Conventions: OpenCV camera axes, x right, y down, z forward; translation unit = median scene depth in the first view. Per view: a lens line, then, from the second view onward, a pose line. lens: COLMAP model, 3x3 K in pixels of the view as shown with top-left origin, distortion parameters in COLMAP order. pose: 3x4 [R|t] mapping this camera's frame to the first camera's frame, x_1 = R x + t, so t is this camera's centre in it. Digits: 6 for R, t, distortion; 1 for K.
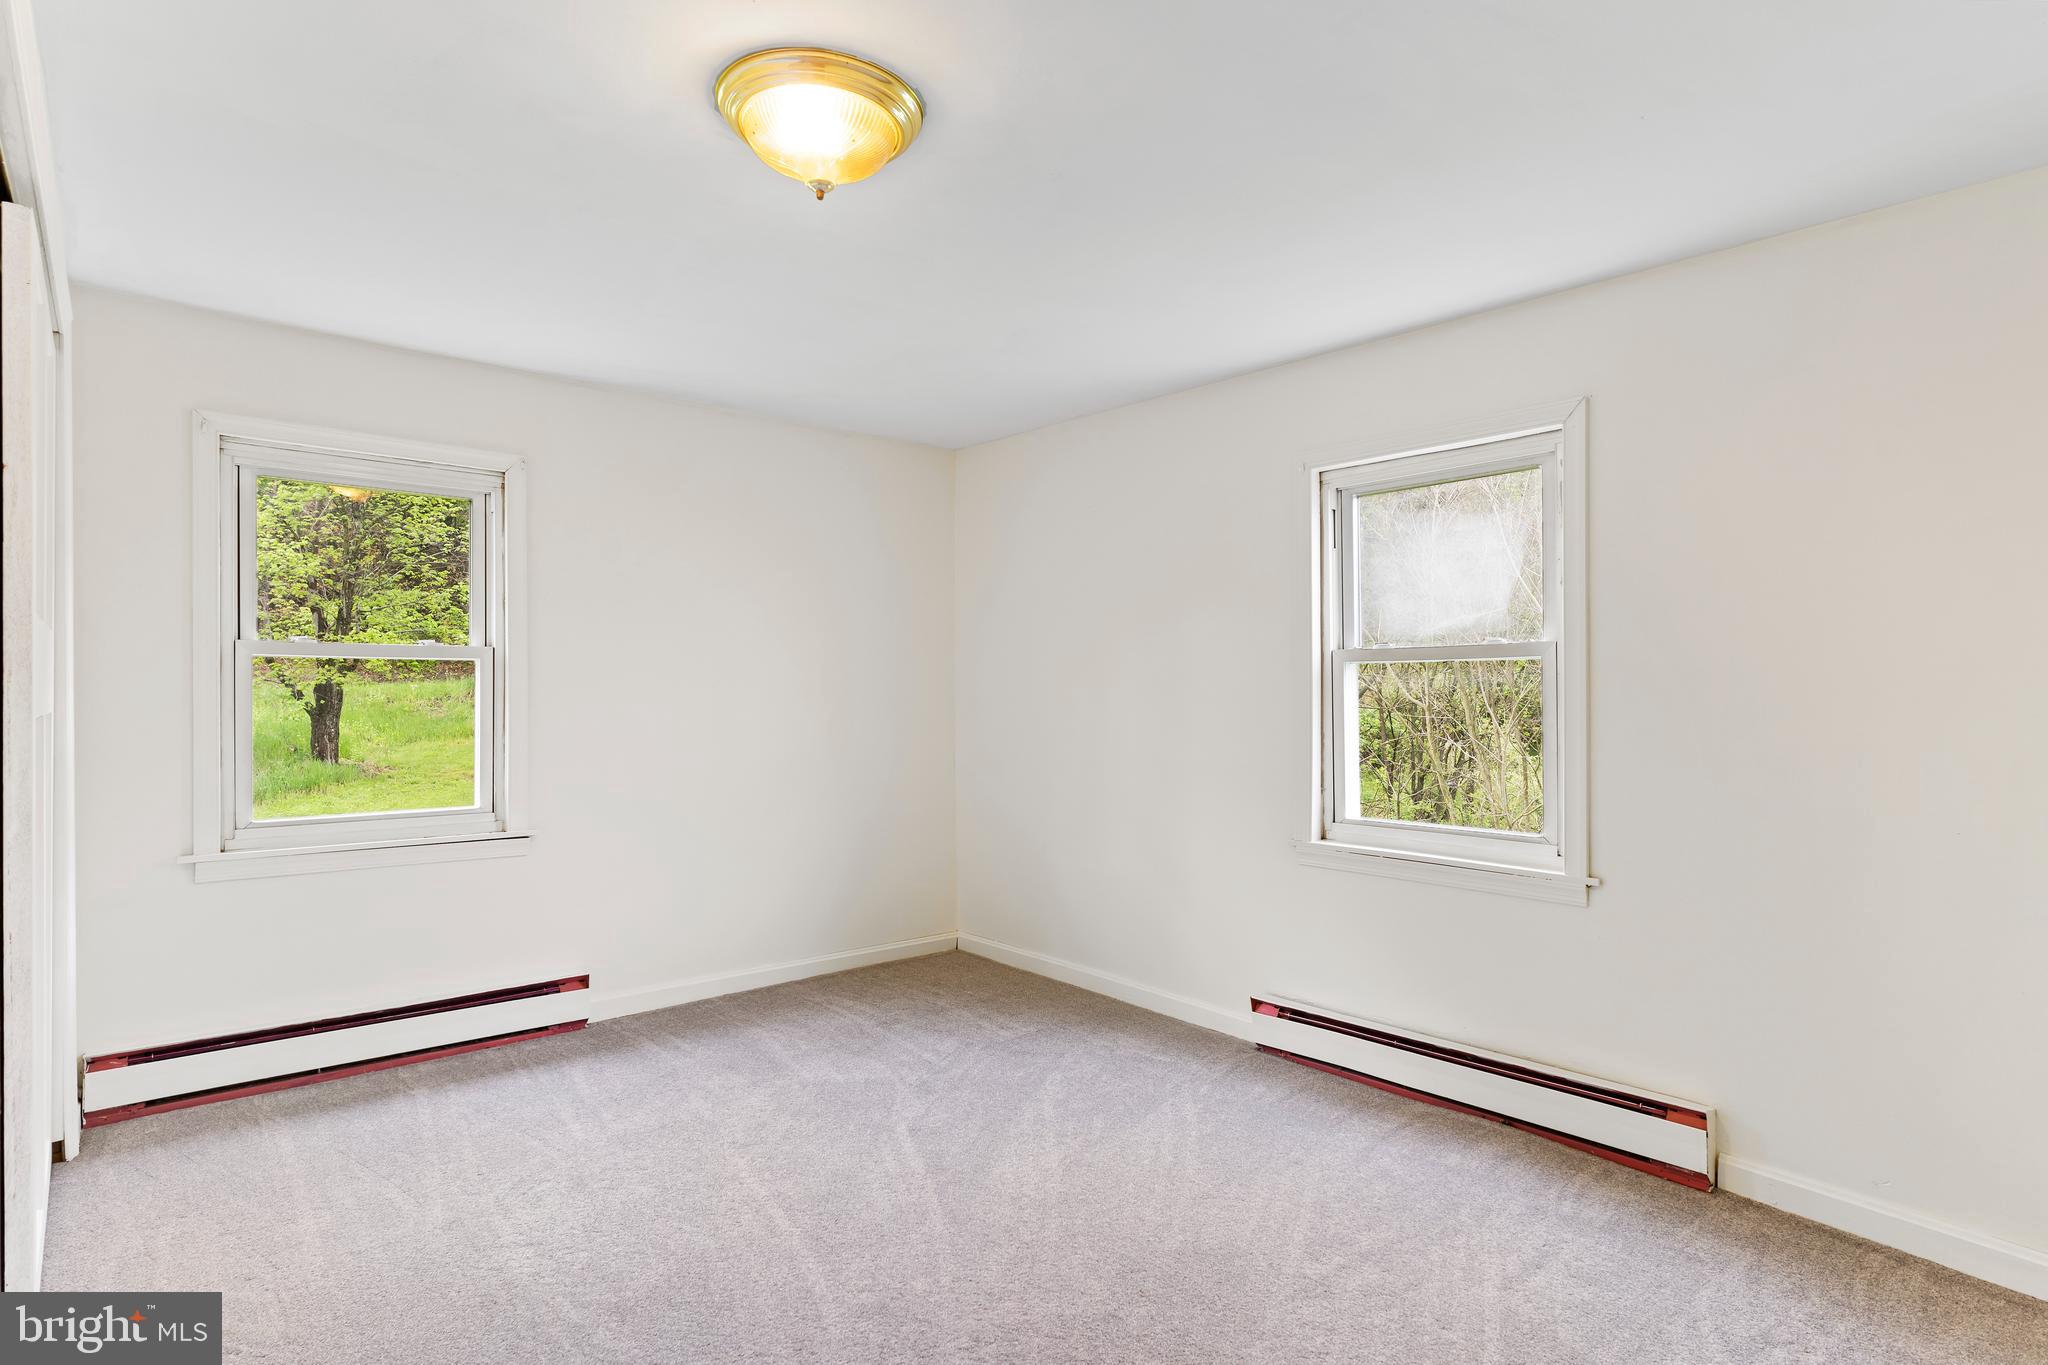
lens RADIAL K [[1047.7, 0, 1026.0], [0, 1047.7, 684.9], [0, 0, 1]] dist [-0.009679, 0.008018]
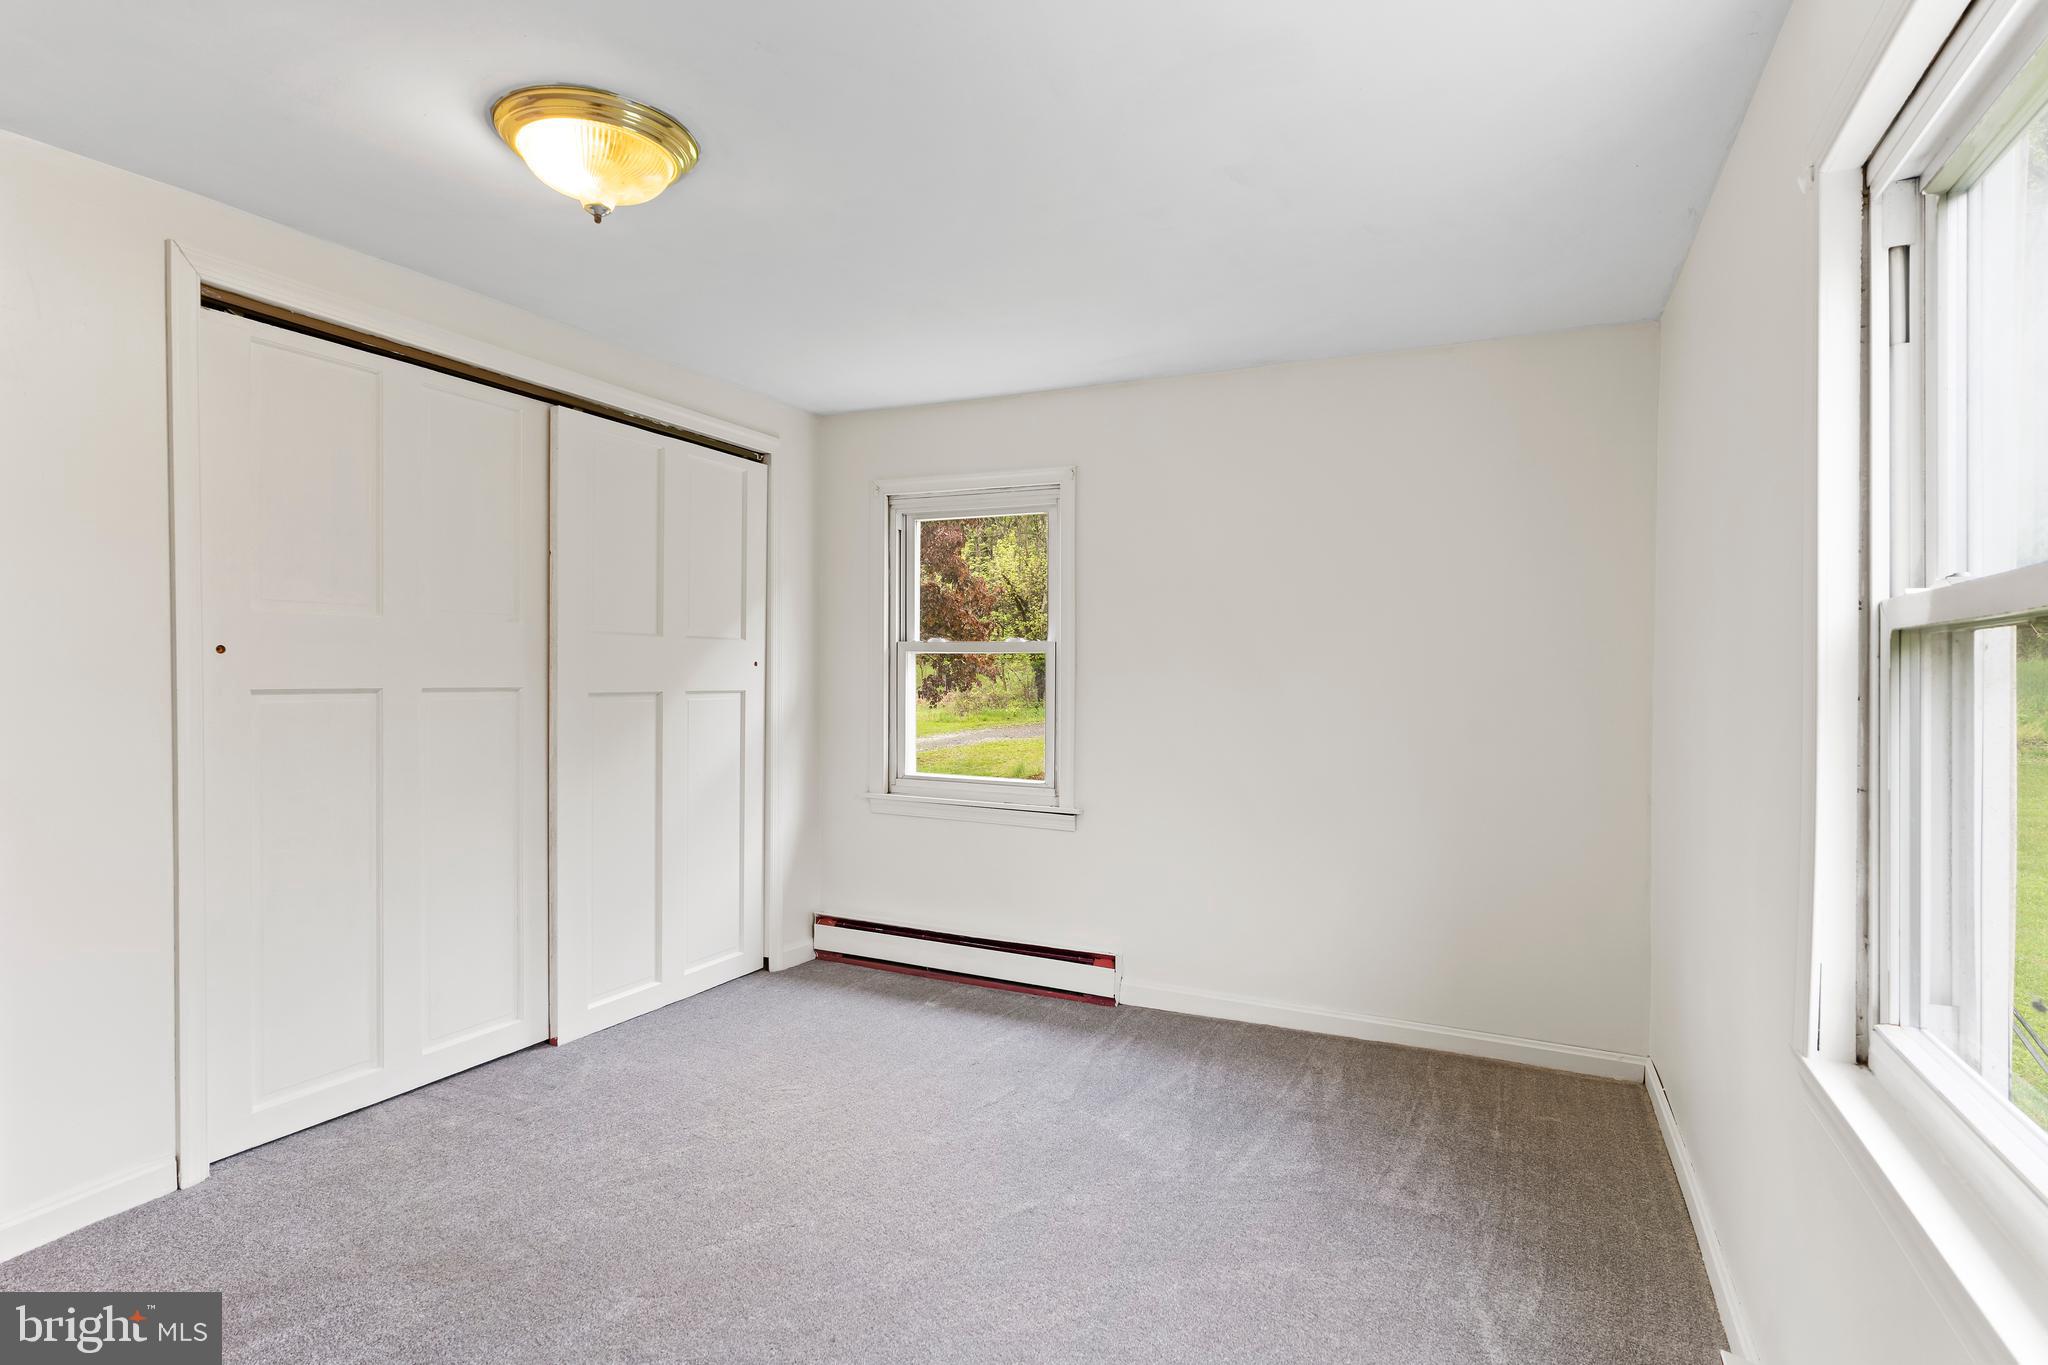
lens RADIAL K [[1047.7, 0, 1021.8], [0, 1047.7, 680.5], [0, 0, 1]] dist [-0.009679, 0.008018]
pose [[0.397283, 0.008762, -0.917654, 0.466855], [-0.005516, 0.999959, 0.007160, -0.001925], [0.917680, 0.002217, 0.397315, 0.478482]]
